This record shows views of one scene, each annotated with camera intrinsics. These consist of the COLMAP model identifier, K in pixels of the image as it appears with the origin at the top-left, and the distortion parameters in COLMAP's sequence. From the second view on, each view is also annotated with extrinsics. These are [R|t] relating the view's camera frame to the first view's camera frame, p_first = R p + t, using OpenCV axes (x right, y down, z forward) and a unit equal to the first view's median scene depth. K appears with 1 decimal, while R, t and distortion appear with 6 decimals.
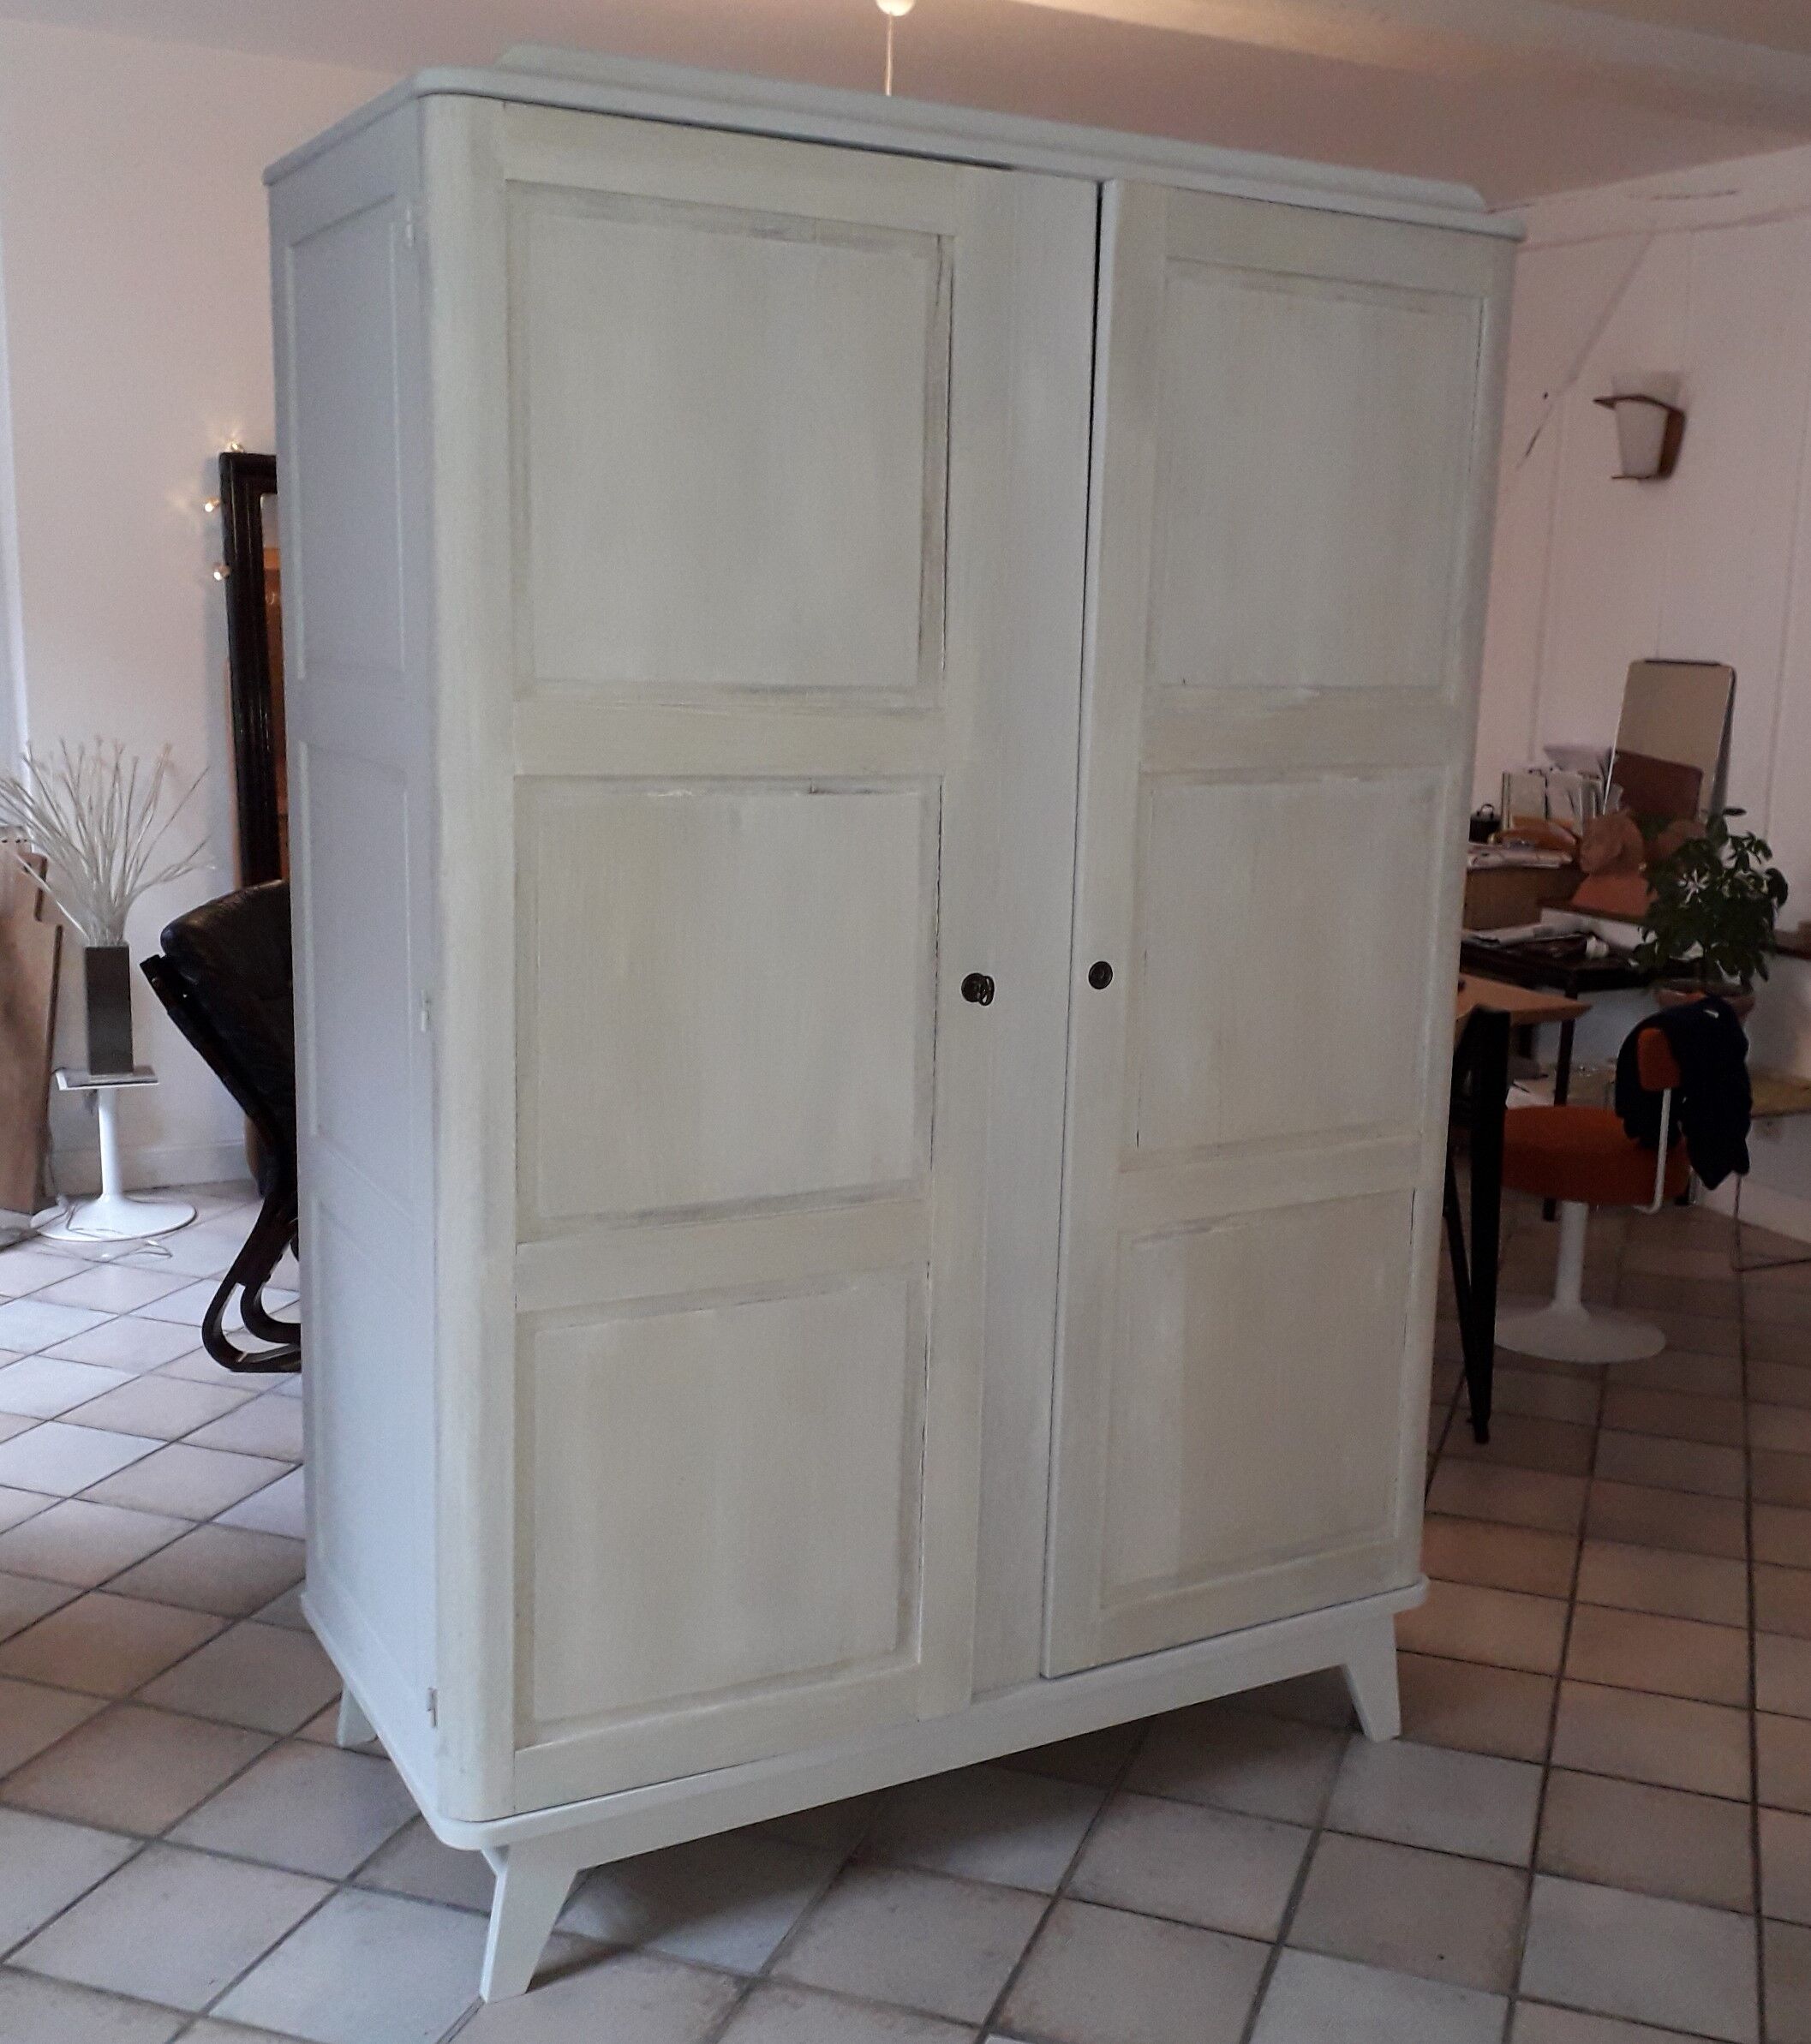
lens RADIAL K [[2195.6, 0, 905.7], [0, 2195.6, 1035.6], [0, 0, 1]] dist [0.009795, 0.000000]
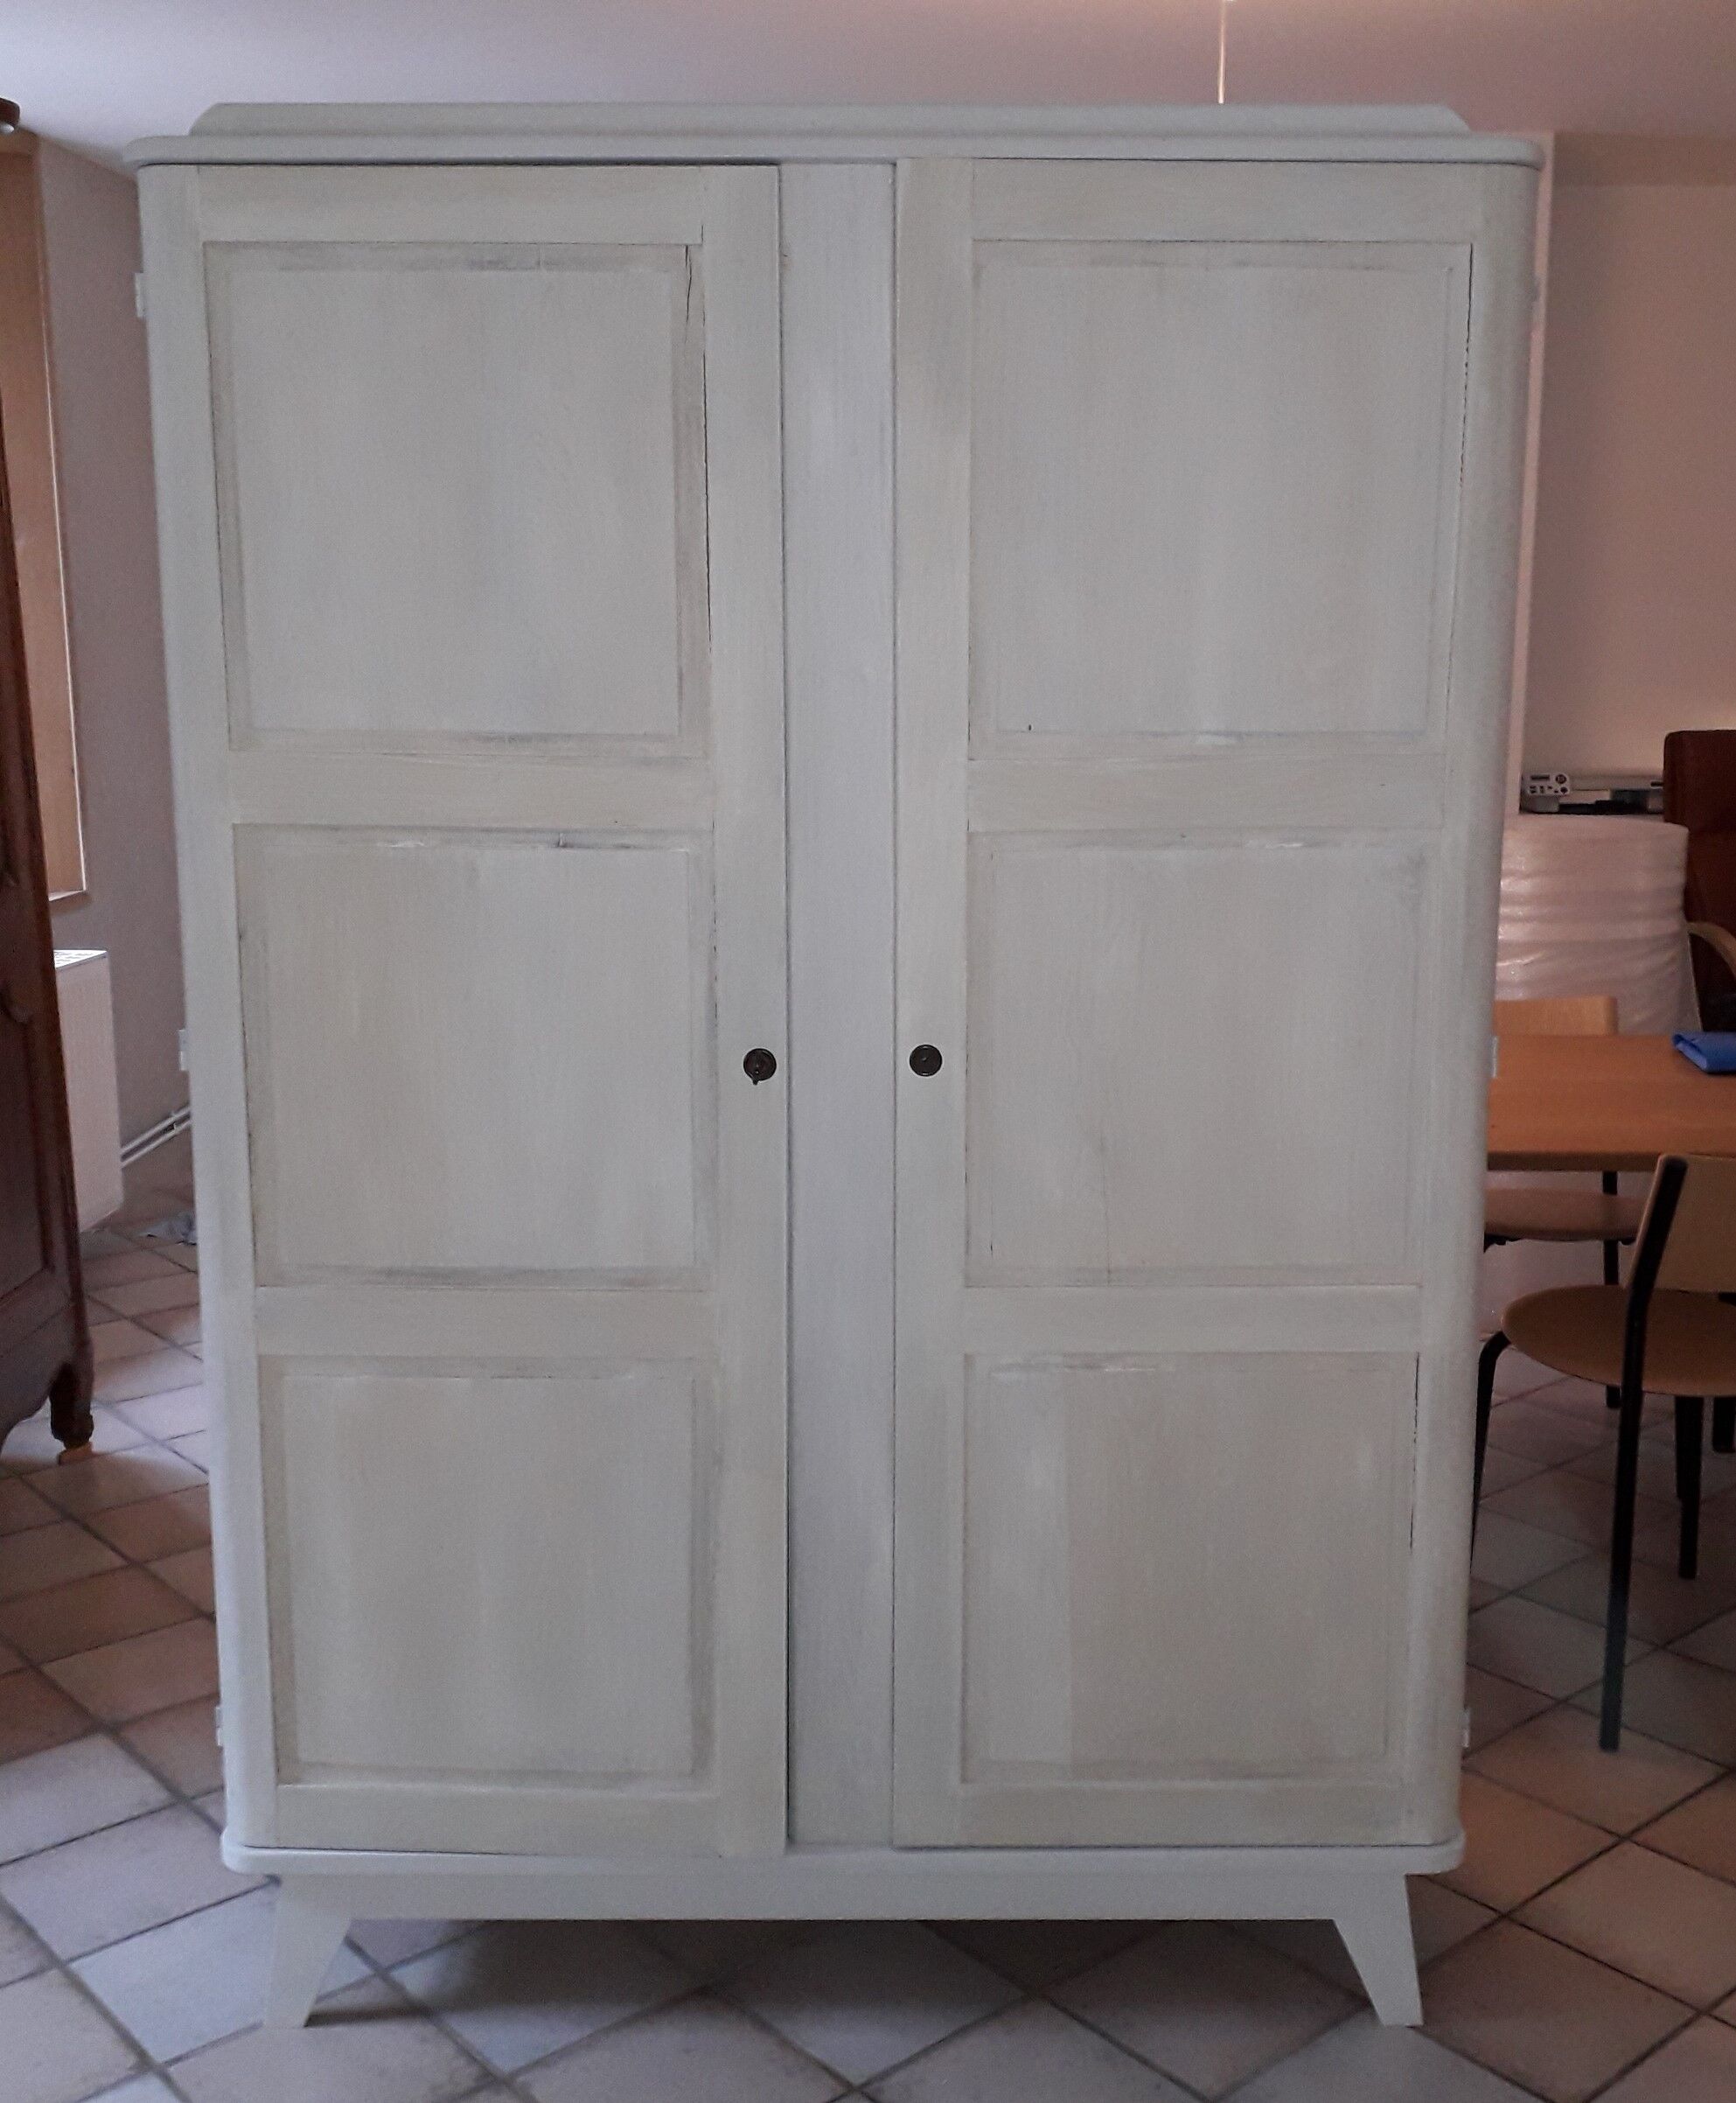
lens RADIAL K [[2159.0, 0, 969.9], [0, 2159.0, 1060.8], [0, 0, 1]] dist [-0.003318, 0.000000]
pose [[0.873519, 0.062090, -0.482813, 0.540986], [-0.072291, 0.997380, -0.002527, -0.027530], [0.481392, 0.037110, 0.875720, 0.259990]]
